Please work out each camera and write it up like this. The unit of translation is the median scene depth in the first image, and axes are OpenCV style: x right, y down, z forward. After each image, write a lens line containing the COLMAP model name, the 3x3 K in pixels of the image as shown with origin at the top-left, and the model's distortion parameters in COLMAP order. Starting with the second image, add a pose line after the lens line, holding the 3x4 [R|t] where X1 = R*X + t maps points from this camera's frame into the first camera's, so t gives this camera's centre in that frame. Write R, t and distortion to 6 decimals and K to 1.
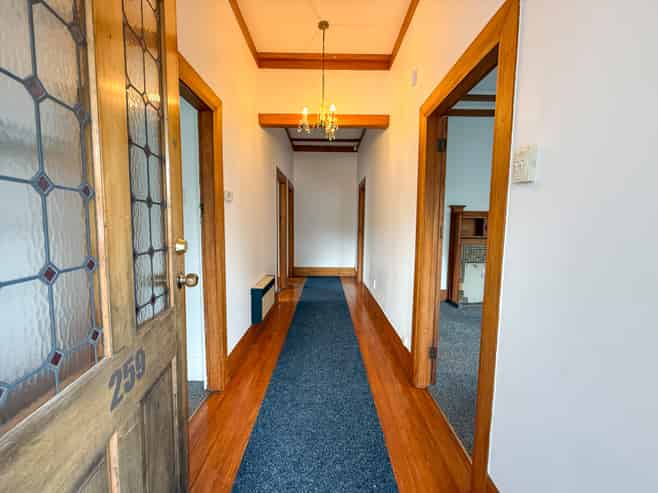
lens RADIAL K [[261.6, 0, 329.0], [0, 261.6, 246.5], [0, 0, 1]] dist [-0.000254, -0.000011]
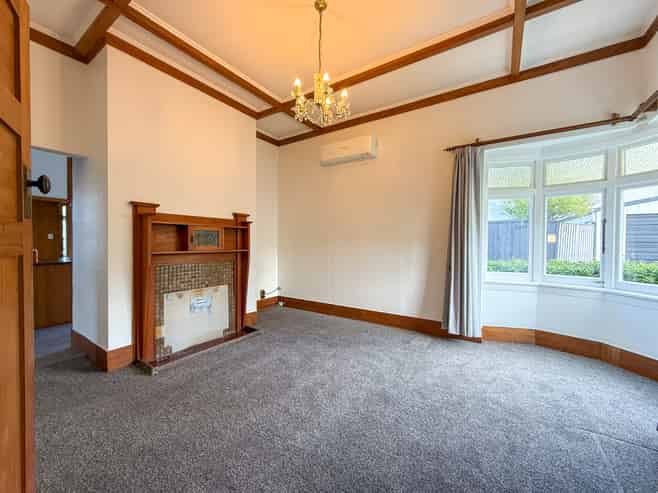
lens RADIAL K [[261.6, 0, 329.0], [0, 261.6, 246.5], [0, 0, 1]] dist [-0.000254, -0.000011]
pose [[0.558847, -0.022127, 0.828975, 0.220502], [0.061247, 0.998015, -0.014651, -0.019011], [-0.827006, 0.058960, 0.559093, 0.303418]]
